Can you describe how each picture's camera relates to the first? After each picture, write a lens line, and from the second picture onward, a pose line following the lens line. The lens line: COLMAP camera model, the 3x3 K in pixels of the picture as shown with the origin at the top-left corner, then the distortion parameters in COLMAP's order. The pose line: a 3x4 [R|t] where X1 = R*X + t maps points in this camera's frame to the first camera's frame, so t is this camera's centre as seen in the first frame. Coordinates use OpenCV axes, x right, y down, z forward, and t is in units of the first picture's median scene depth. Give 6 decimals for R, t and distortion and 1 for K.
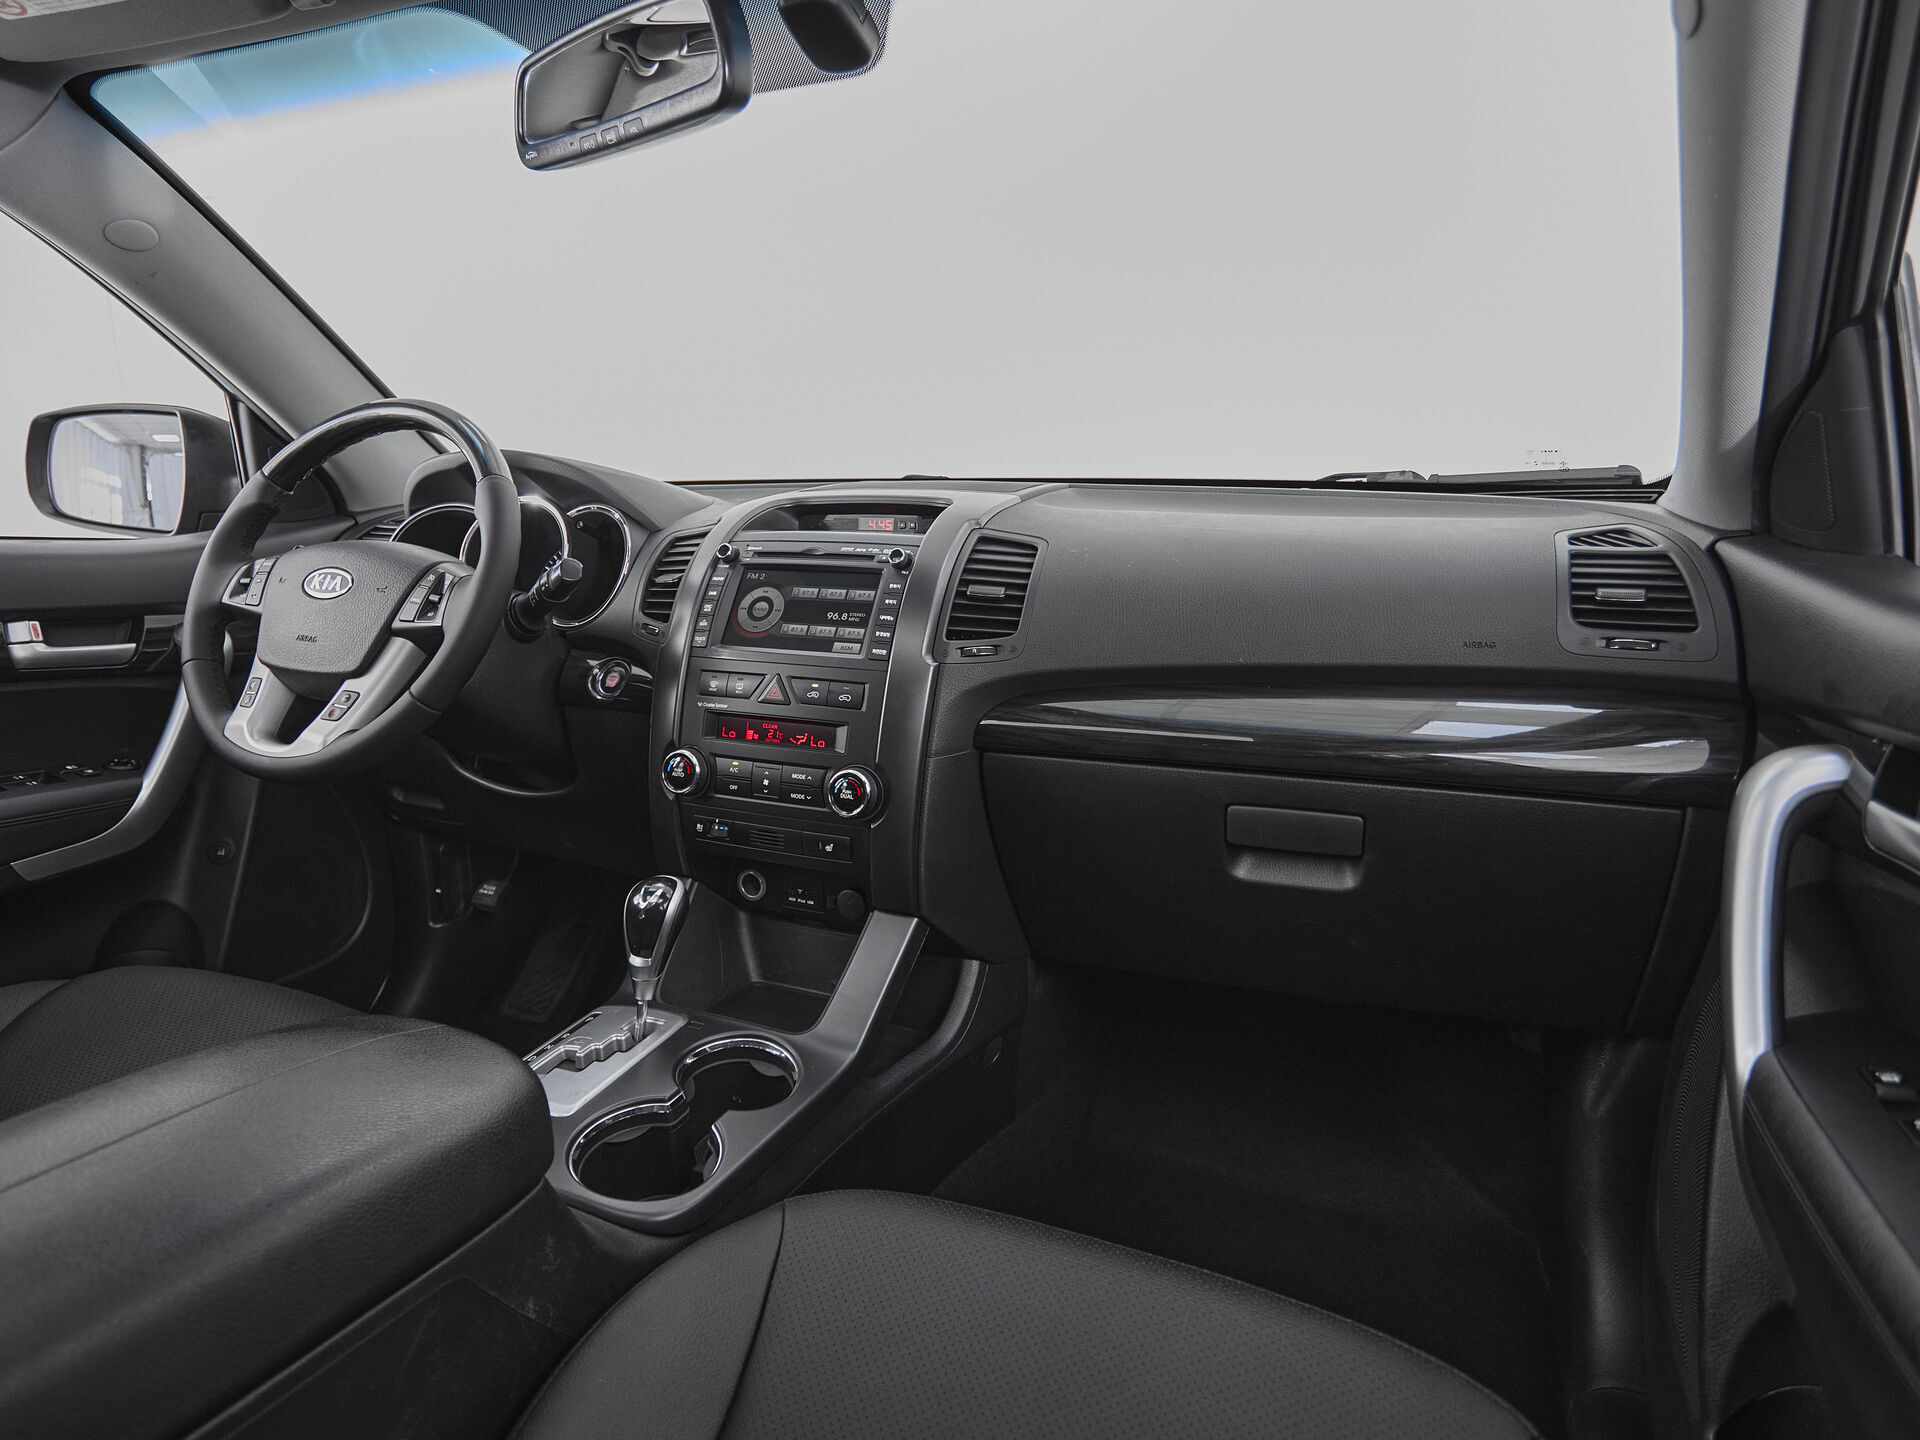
lens RADIAL K [[1137.2, 0, 919.4], [0, 1137.2, 718.2], [0, 0, 1]] dist [0.000871, -0.001022]
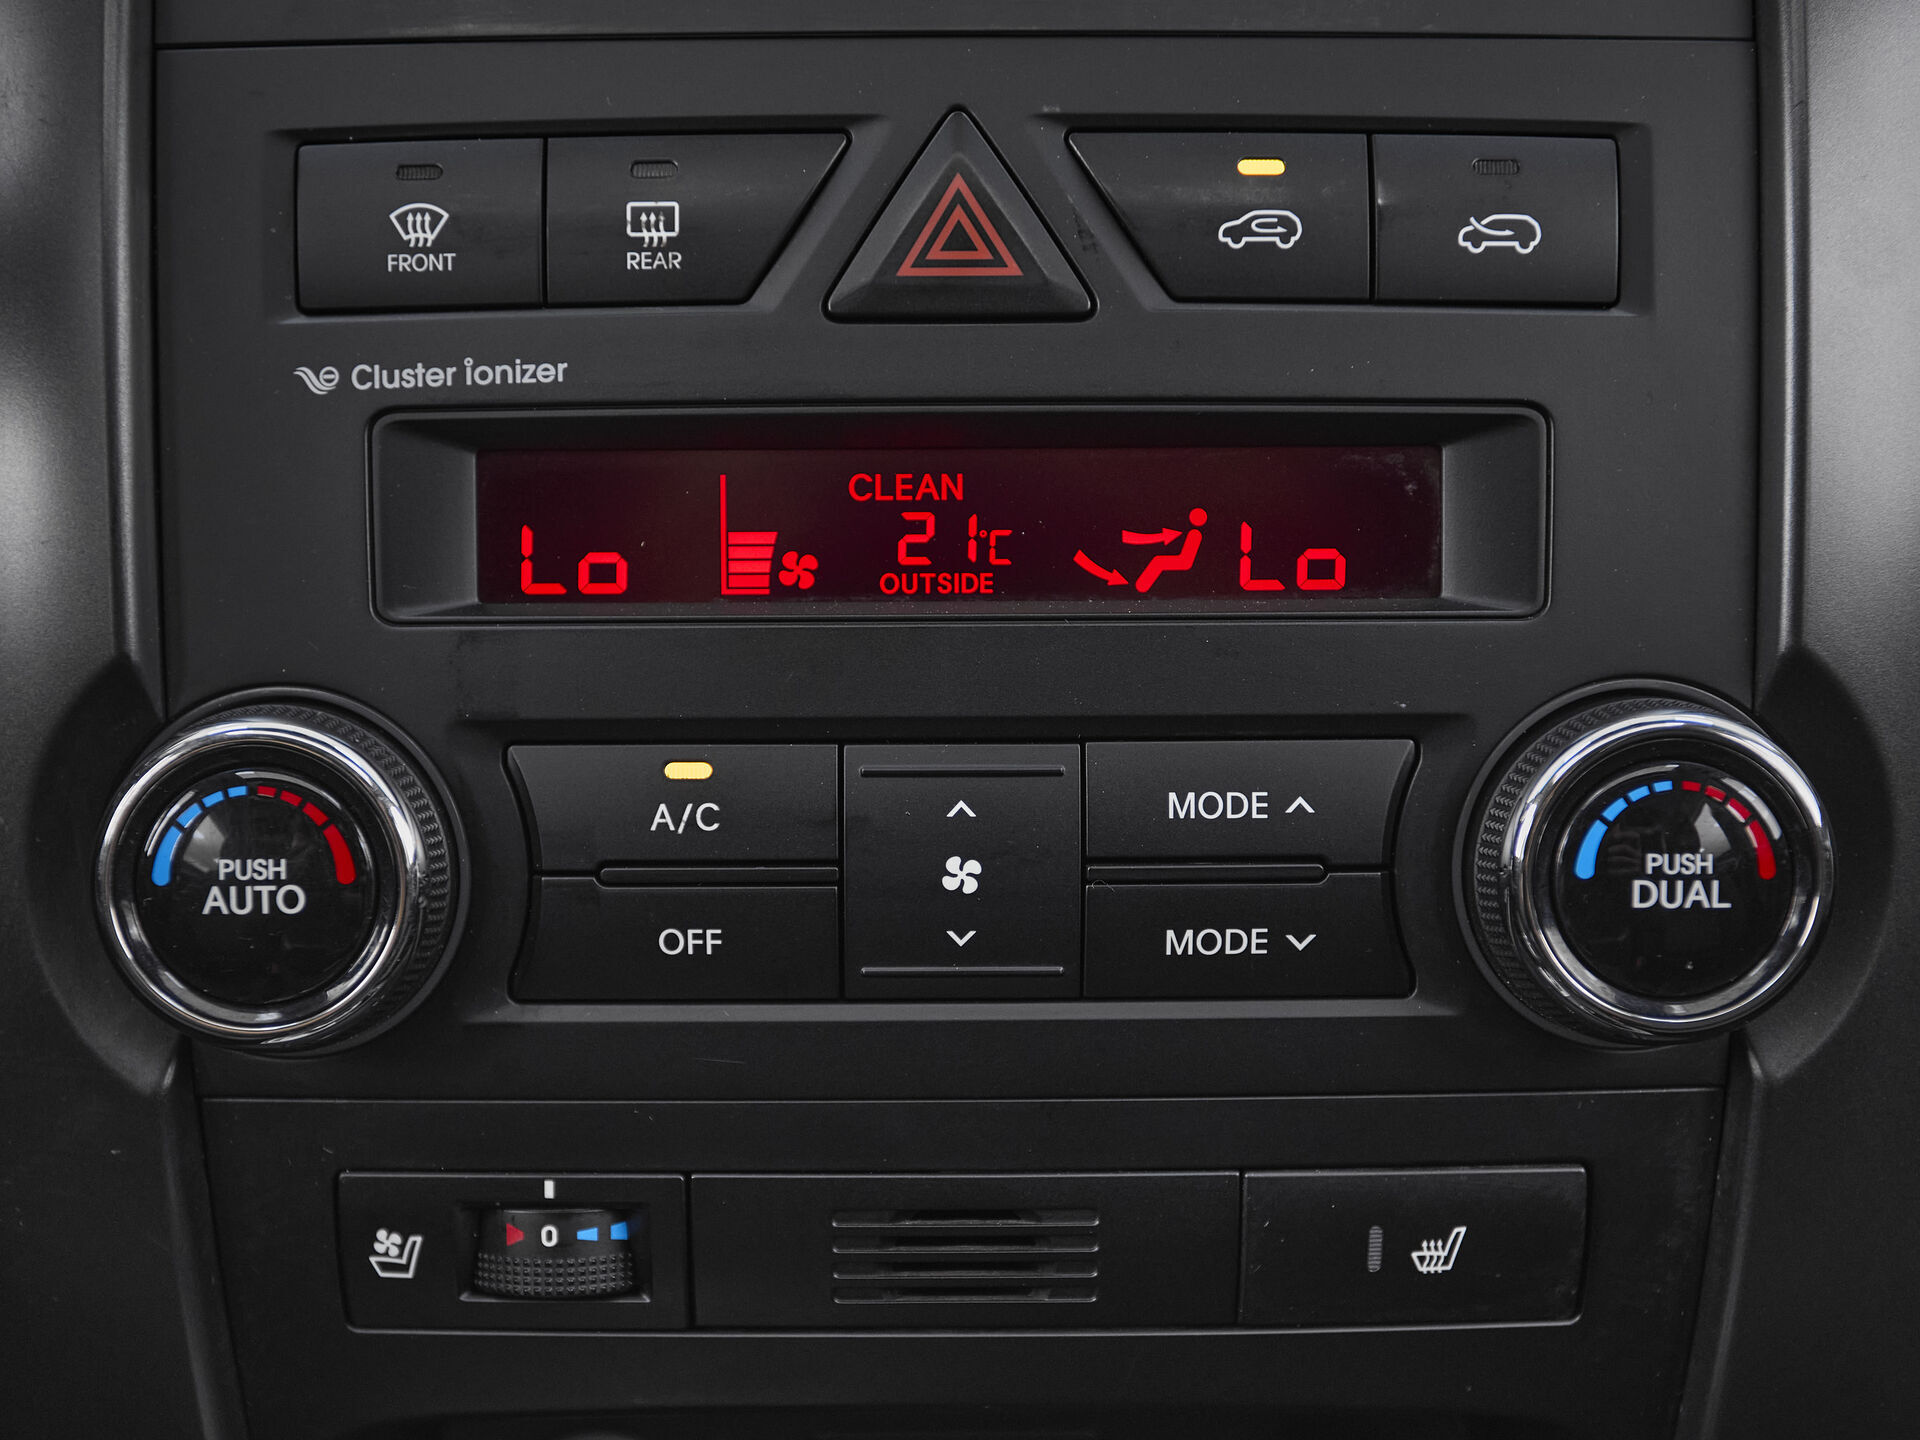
lens RADIAL K [[2727.7, 0, 960.0], [0, 2727.7, 720.0], [0, 0, 1]] dist [0.025580, 0.018518]
pose [[0.904429, -0.110545, 0.412054, -0.269866], [0.090602, 0.993584, 0.067692, 0.013604], [-0.416893, -0.023890, 0.908642, 0.680257]]
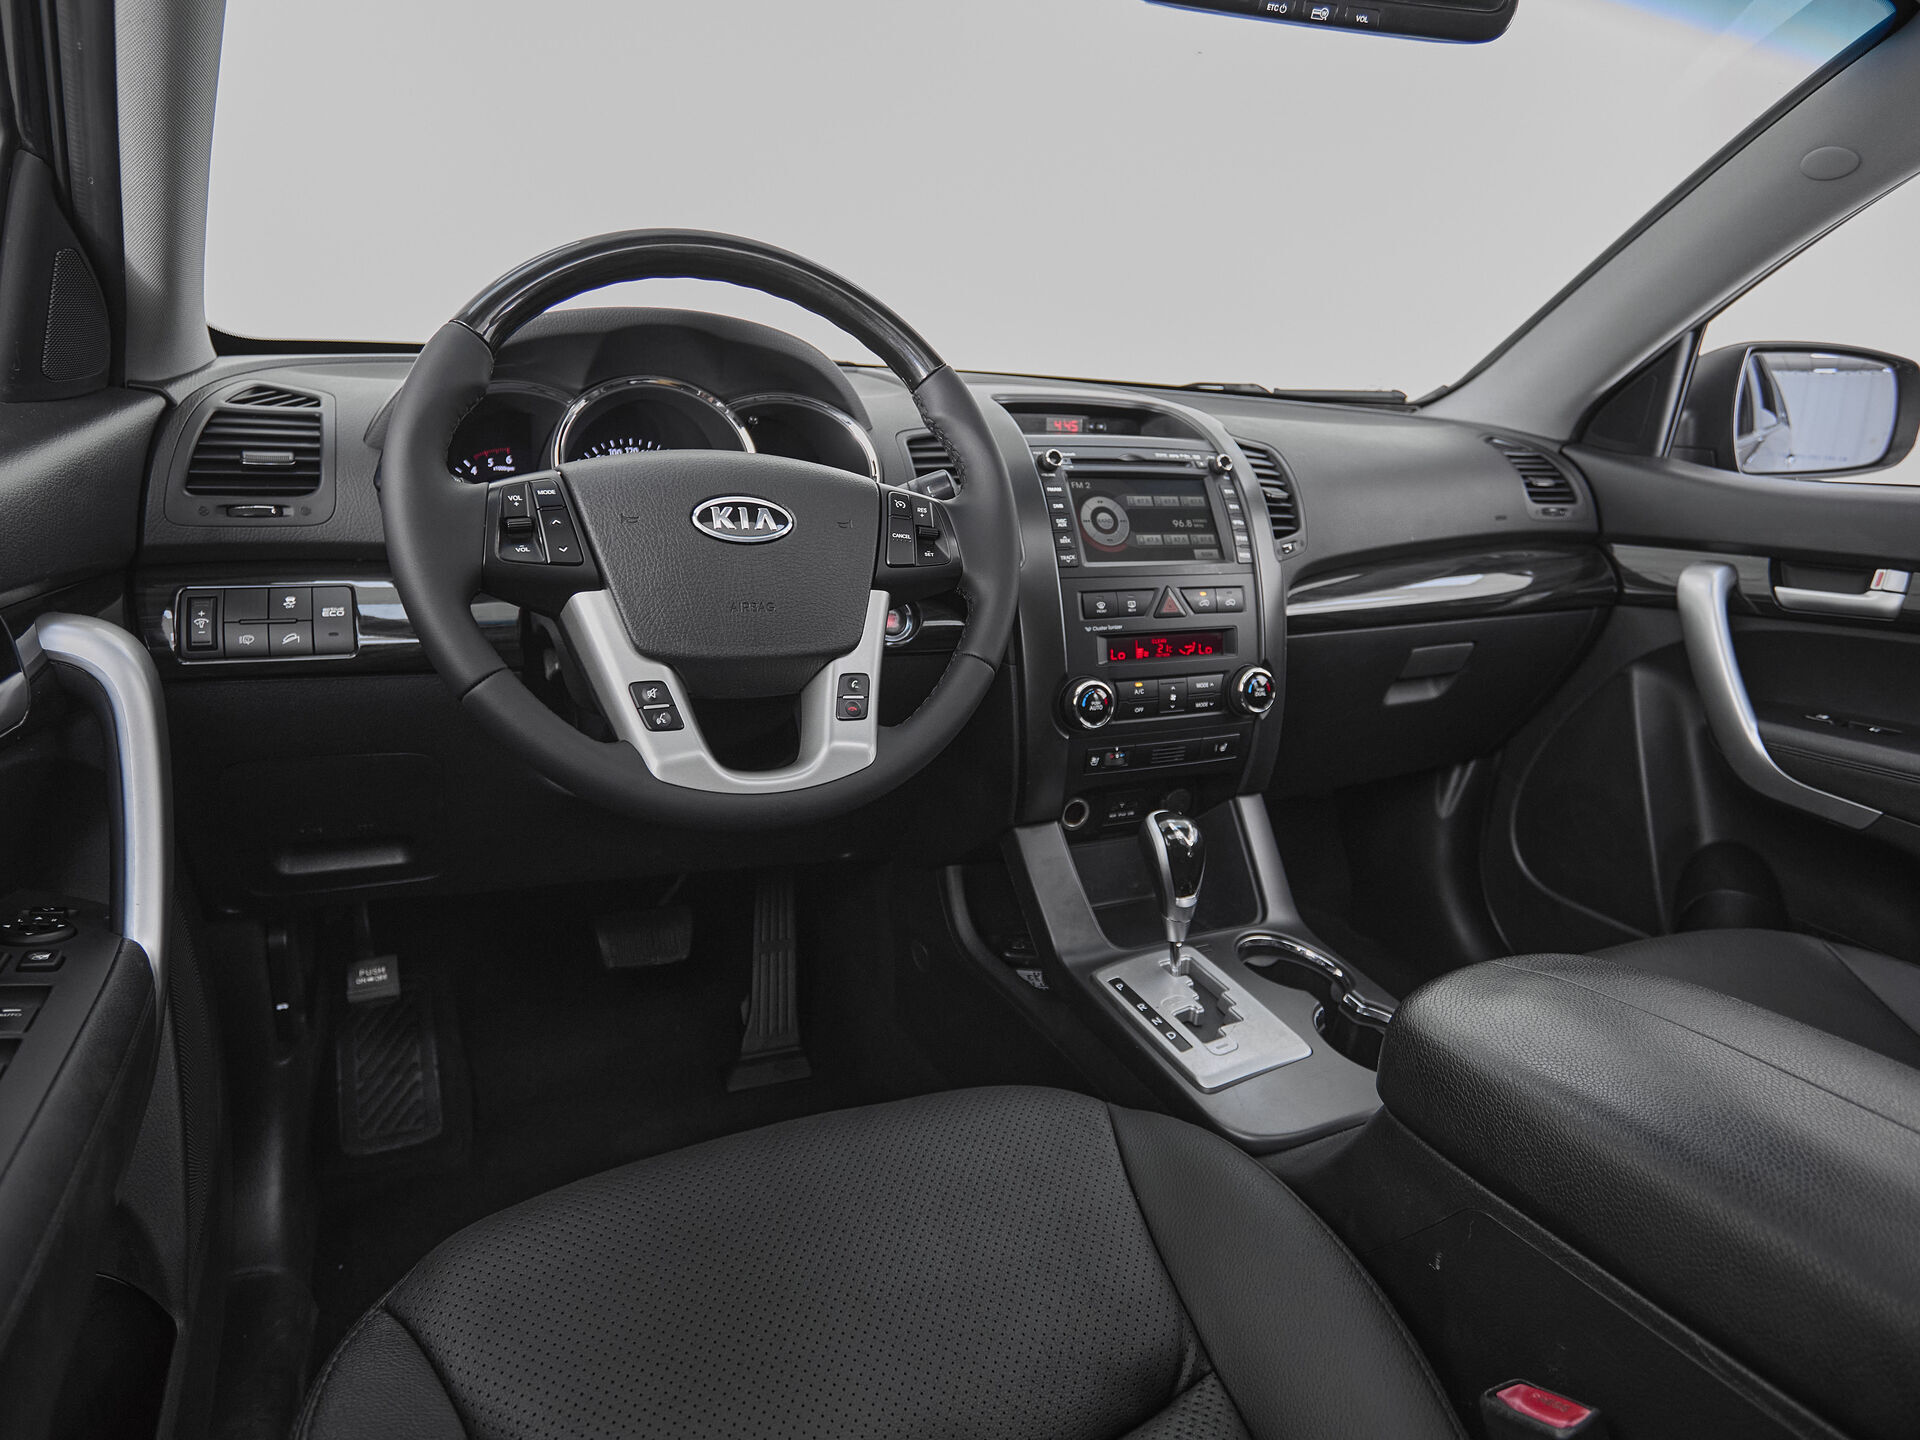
lens RADIAL K [[1152.4, 0, 968.0], [0, 1152.4, 695.7], [0, 0, 1]] dist [-0.003962, -0.000920]
pose [[0.629028, -0.173973, 0.757666, -0.989352], [0.100127, 0.984650, 0.142965, -0.104333], [-0.770908, -0.014066, 0.636791, 0.493804]]
